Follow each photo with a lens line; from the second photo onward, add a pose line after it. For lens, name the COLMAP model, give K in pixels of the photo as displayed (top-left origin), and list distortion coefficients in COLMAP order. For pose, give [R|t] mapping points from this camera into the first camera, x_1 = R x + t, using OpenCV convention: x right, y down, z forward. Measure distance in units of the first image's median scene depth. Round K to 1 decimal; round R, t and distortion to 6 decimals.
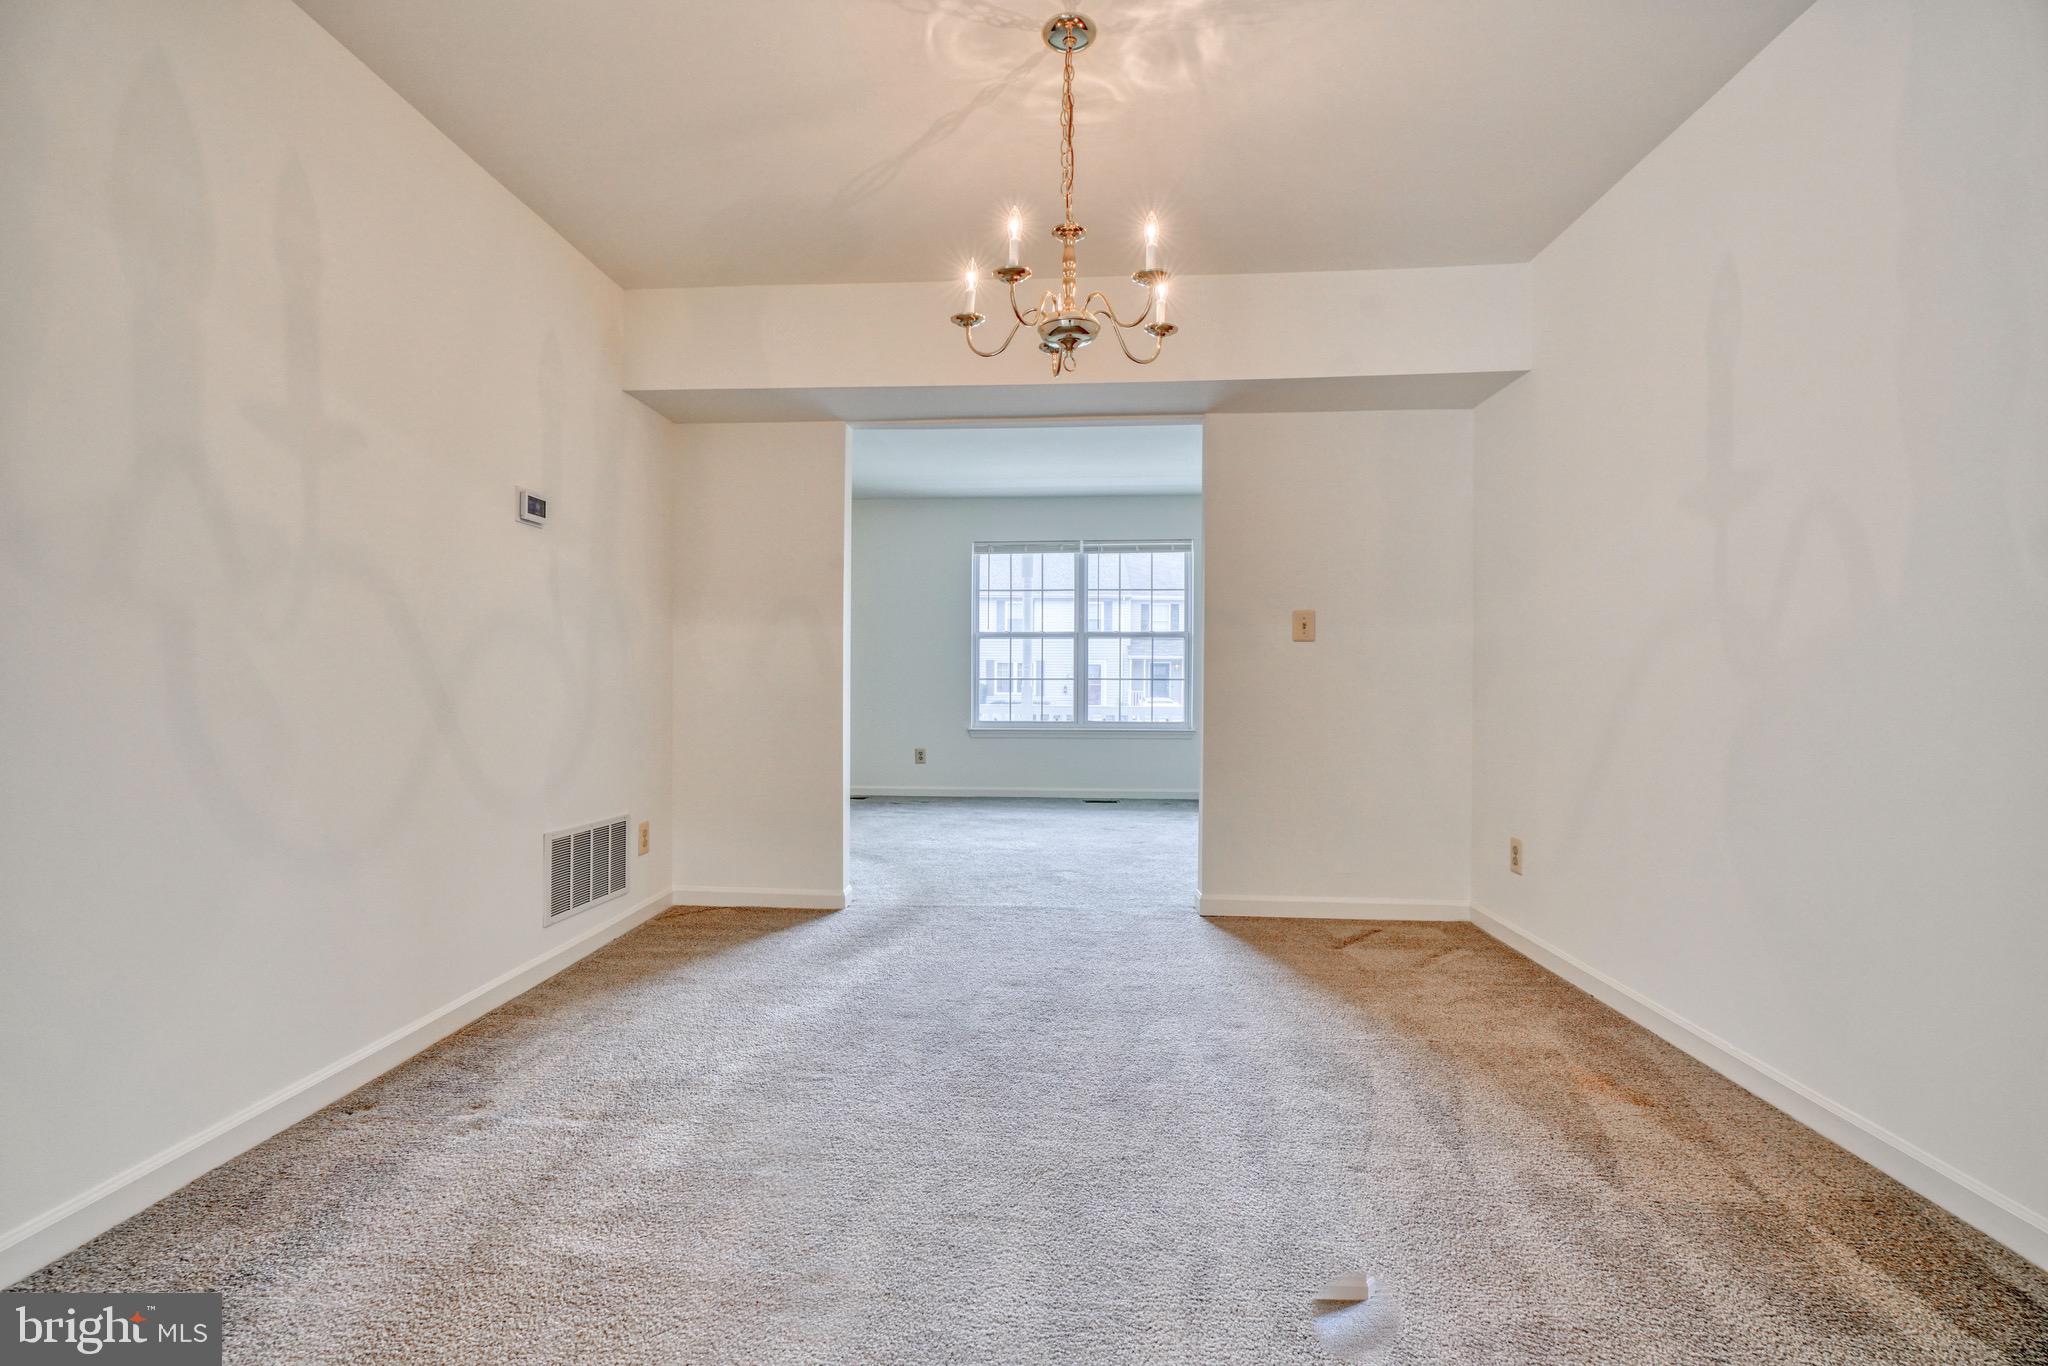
lens RADIAL K [[912.4, 0, 1030.8], [0, 912.4, 675.7], [0, 0, 1]] dist [-0.012274, 0.004819]
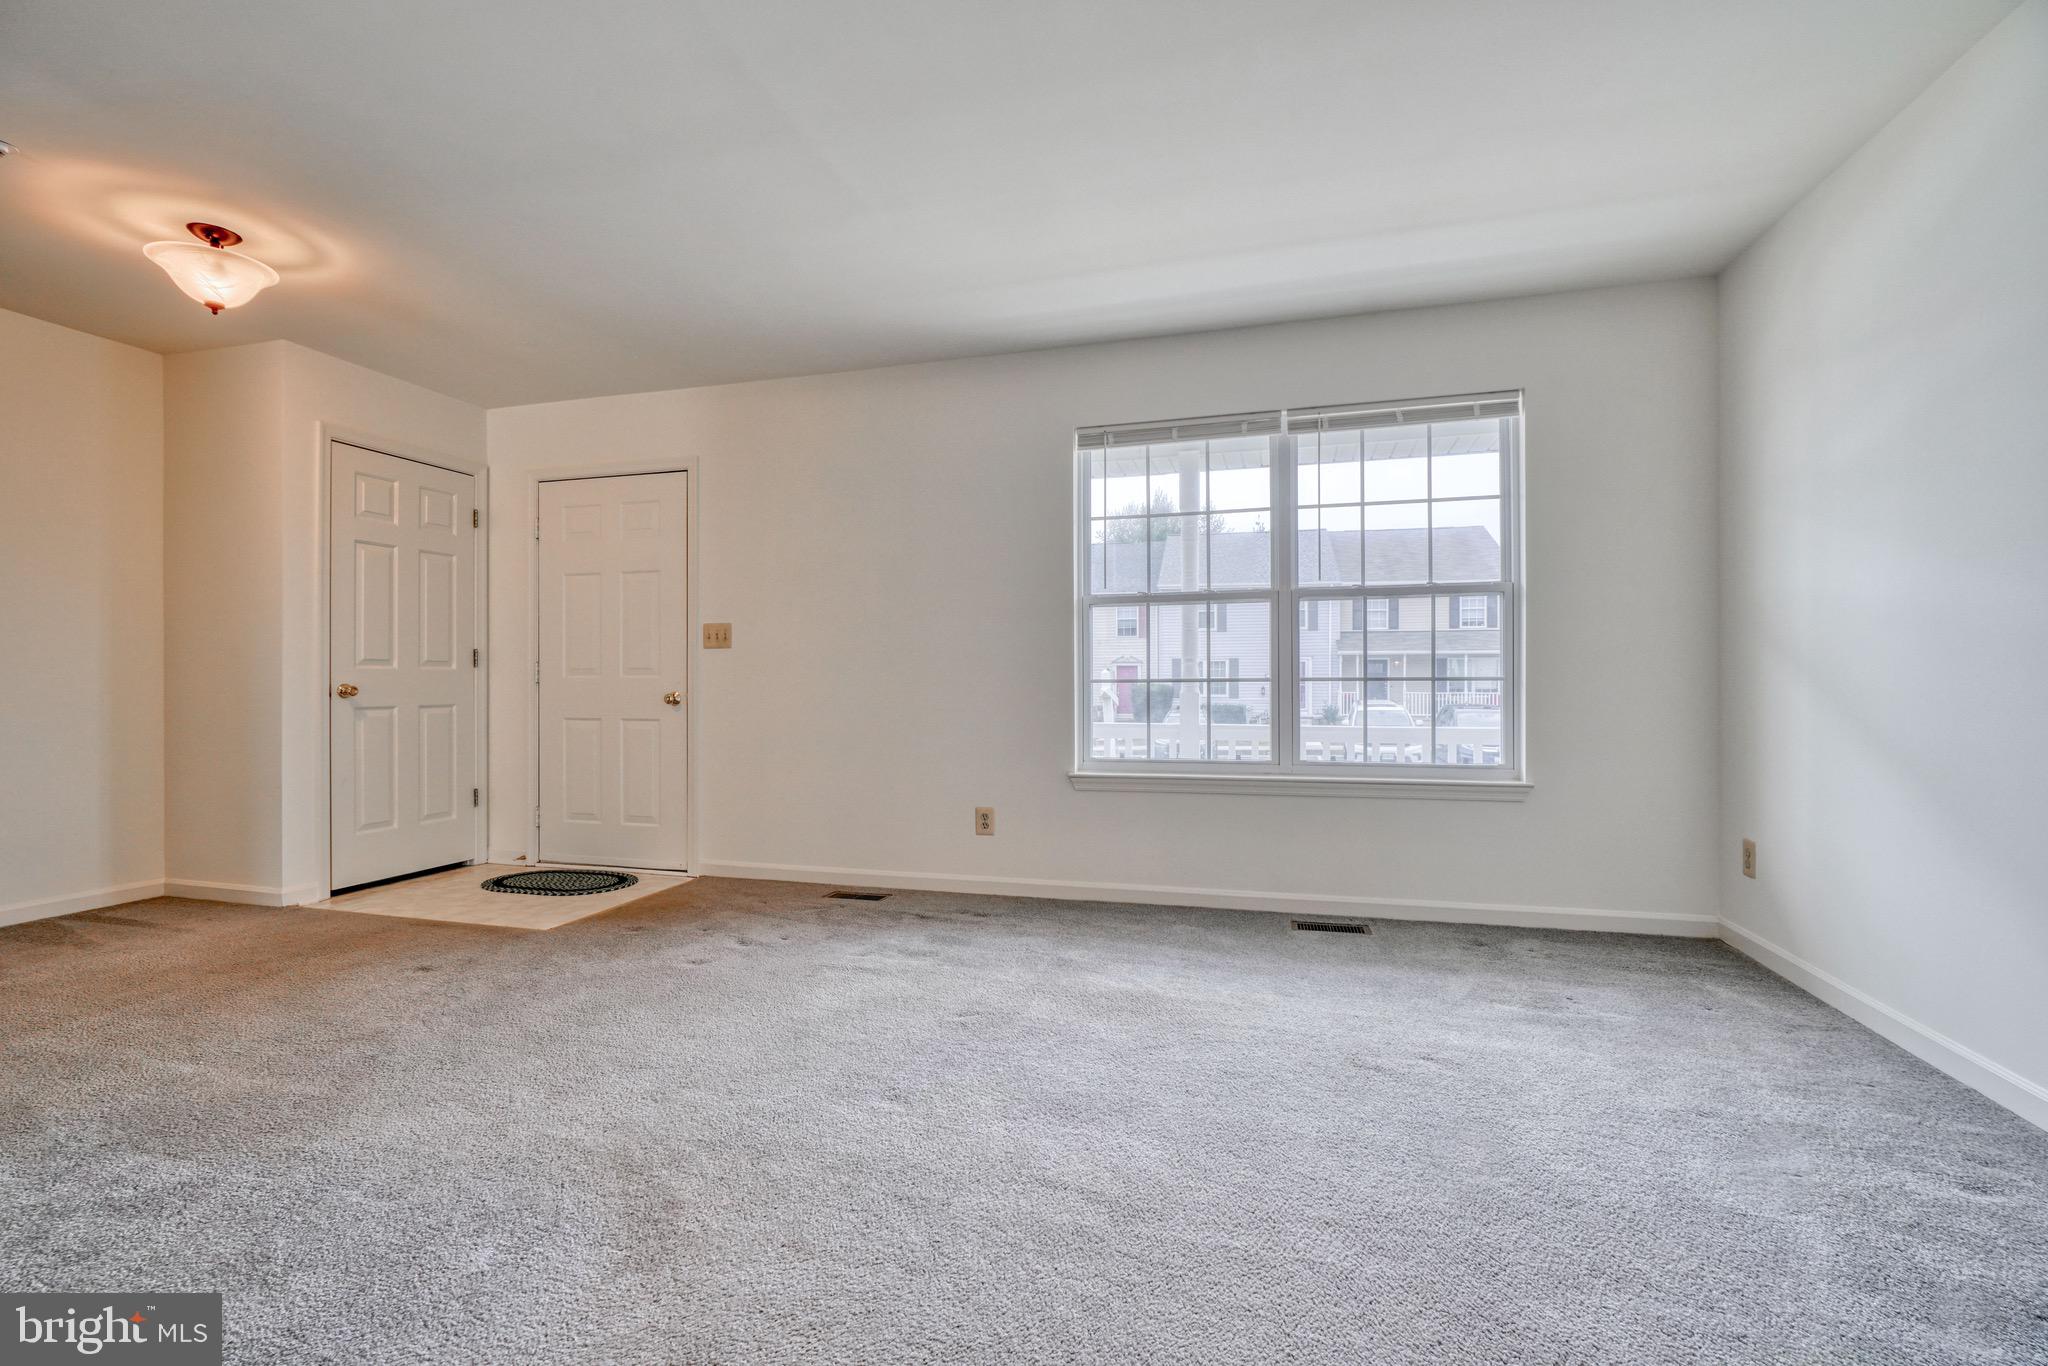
lens RADIAL K [[847.2, 0, 1049.9], [0, 847.2, 680.4], [0, 0, 1]] dist [-0.000644, -0.000295]
pose [[0.978215, -0.008051, -0.207438, 0.024567], [0.008807, 0.999958, 0.002717, 0.001583], [0.207408, -0.004485, 0.978244, 0.505009]]
